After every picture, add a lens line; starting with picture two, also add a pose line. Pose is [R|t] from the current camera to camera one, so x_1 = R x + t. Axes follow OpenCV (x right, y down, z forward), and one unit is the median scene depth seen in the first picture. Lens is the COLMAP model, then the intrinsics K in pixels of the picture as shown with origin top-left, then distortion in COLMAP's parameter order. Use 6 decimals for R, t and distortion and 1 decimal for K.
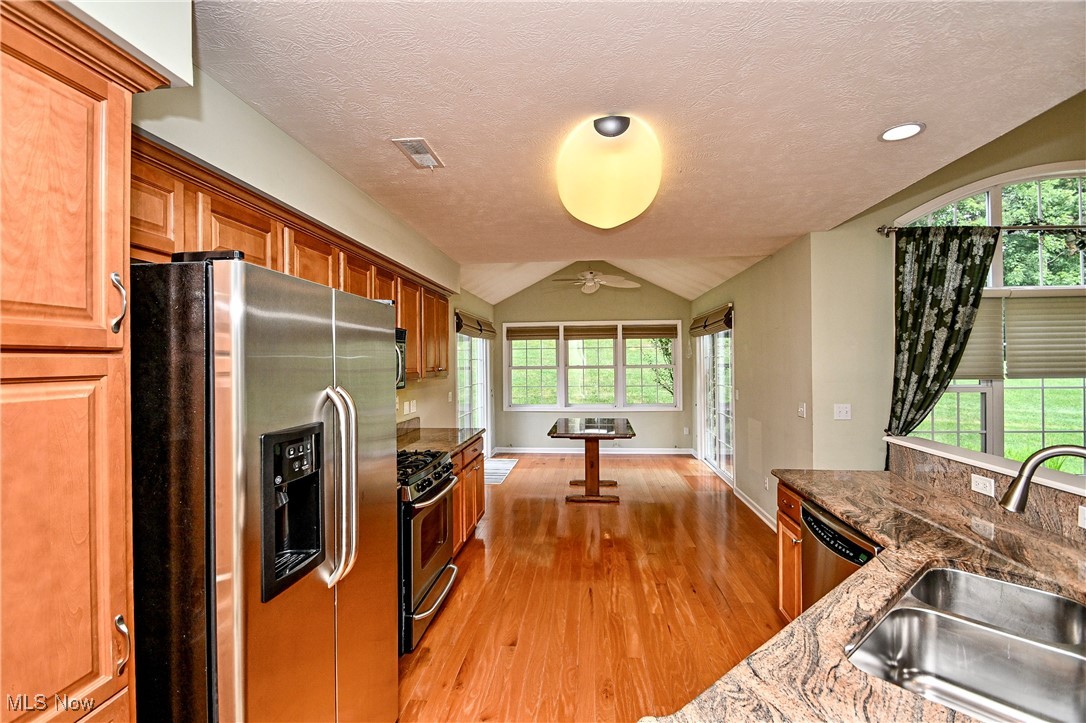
lens RADIAL K [[468.5, 0, 543.0], [0, 468.5, 361.5], [0, 0, 1]] dist [0.017713, -0.016602]
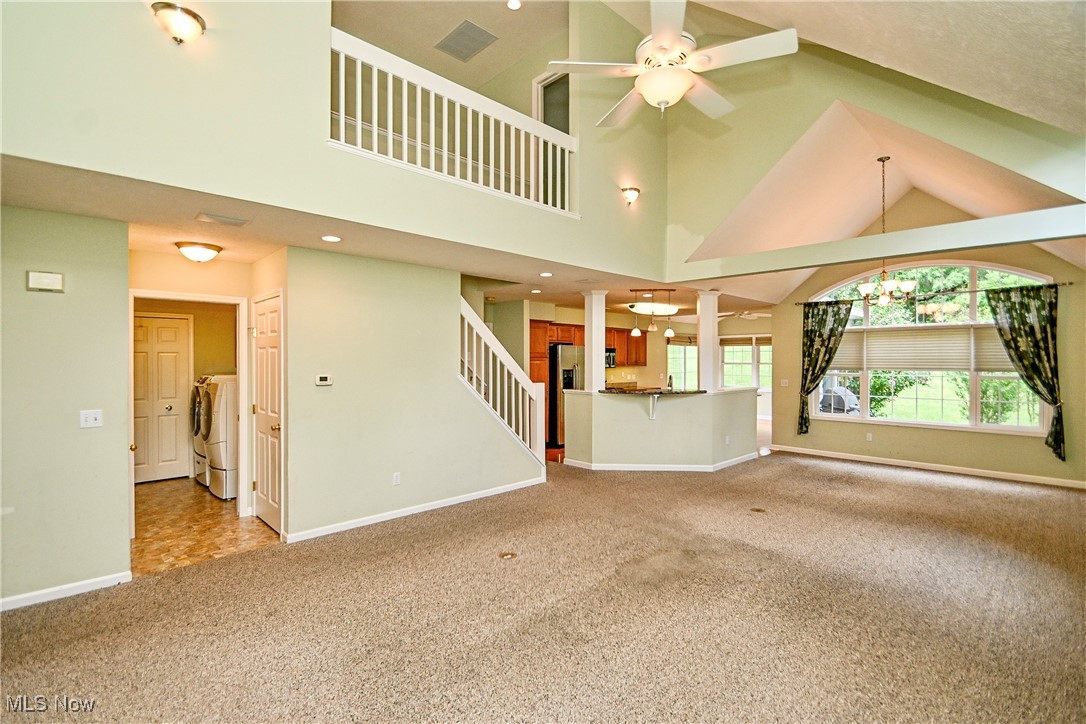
lens RADIAL K [[486.4, 0, 531.9], [0, 486.4, 361.2], [0, 0, 1]] dist [0.002814, -0.010908]
pose [[0.743449, 0.014432, -0.668637, 0.768935], [-0.009792, 0.999895, 0.010694, -0.007626], [0.668721, -0.001403, 0.743512, -0.927559]]
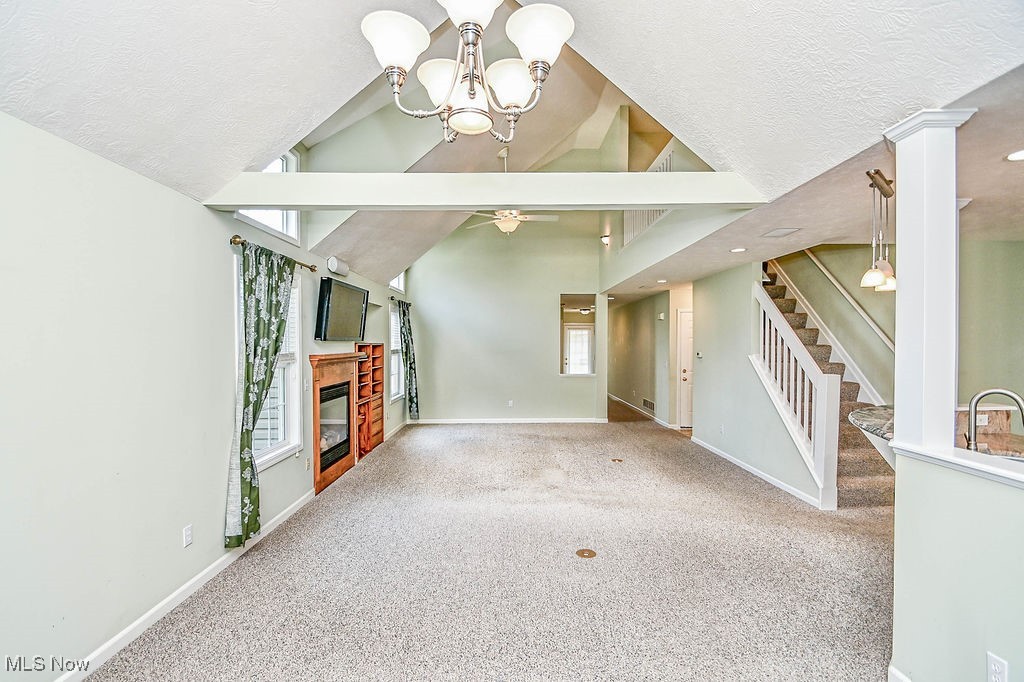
lens RADIAL K [[459.7, 0, 514.5], [0, 459.7, 355.0], [0, 0, 1]] dist [0.003840, 0.000103]
pose [[-0.994006, 0.016399, -0.108084, 0.646683], [0.013118, 0.999433, 0.030995, -0.008427], [0.108531, 0.029392, -0.993658, 0.502089]]
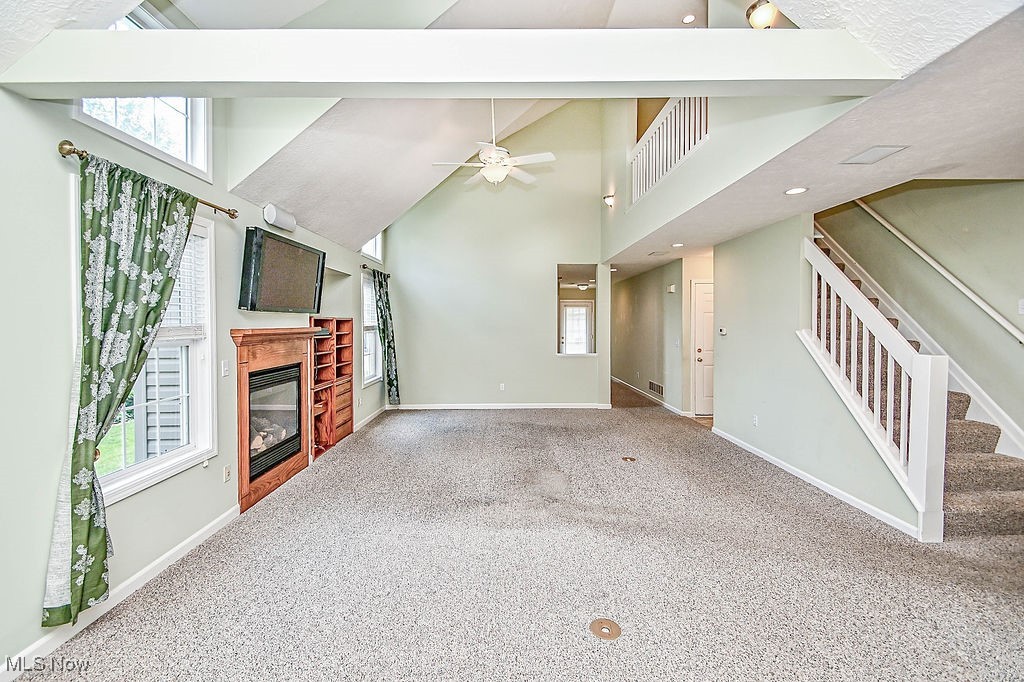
lens RADIAL K [[443.1, 0, 502.4], [0, 443.1, 324.2], [0, 0, 1]] dist [0.000916, -0.000079]
pose [[-0.995794, 0.014311, -0.090500, 0.613648], [0.013813, 0.999886, 0.006119, 0.004967], [0.090577, 0.004843, -0.995878, 0.304724]]
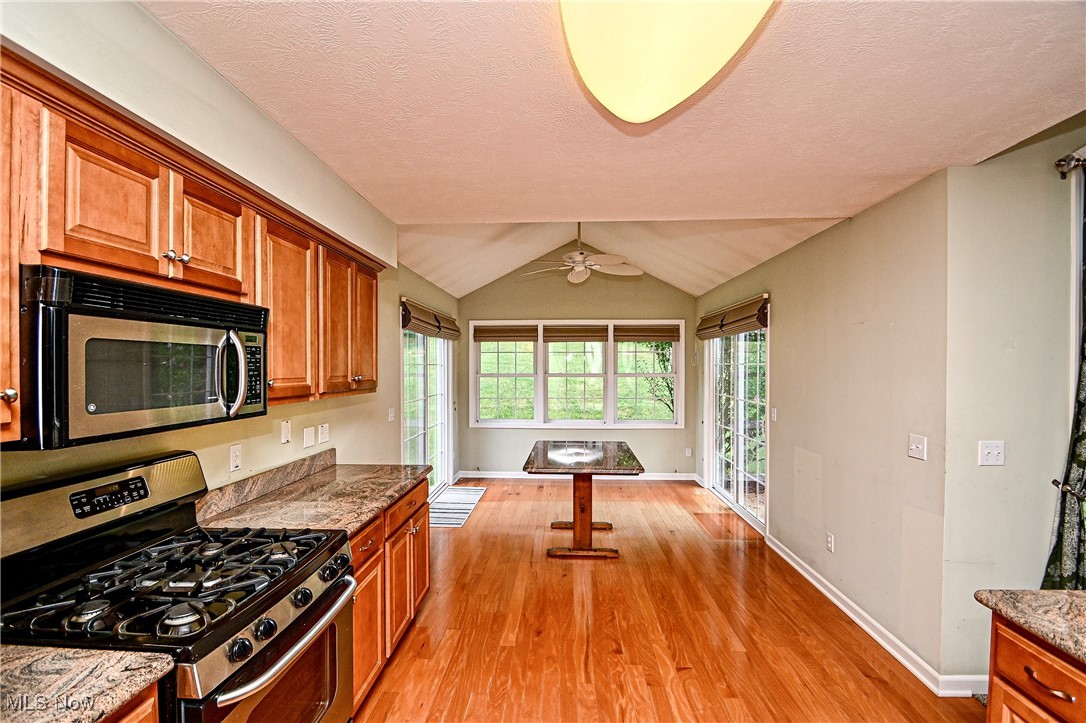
lens RADIAL K [[468.5, 0, 543.0], [0, 468.5, 361.5], [0, 0, 1]] dist [0.017713, -0.016602]
pose [[0.998560, 0.009688, 0.052767, 0.000409], [-0.008971, 0.999864, -0.013818, -0.000747], [-0.052893, 0.013325, 0.998511, 0.240003]]
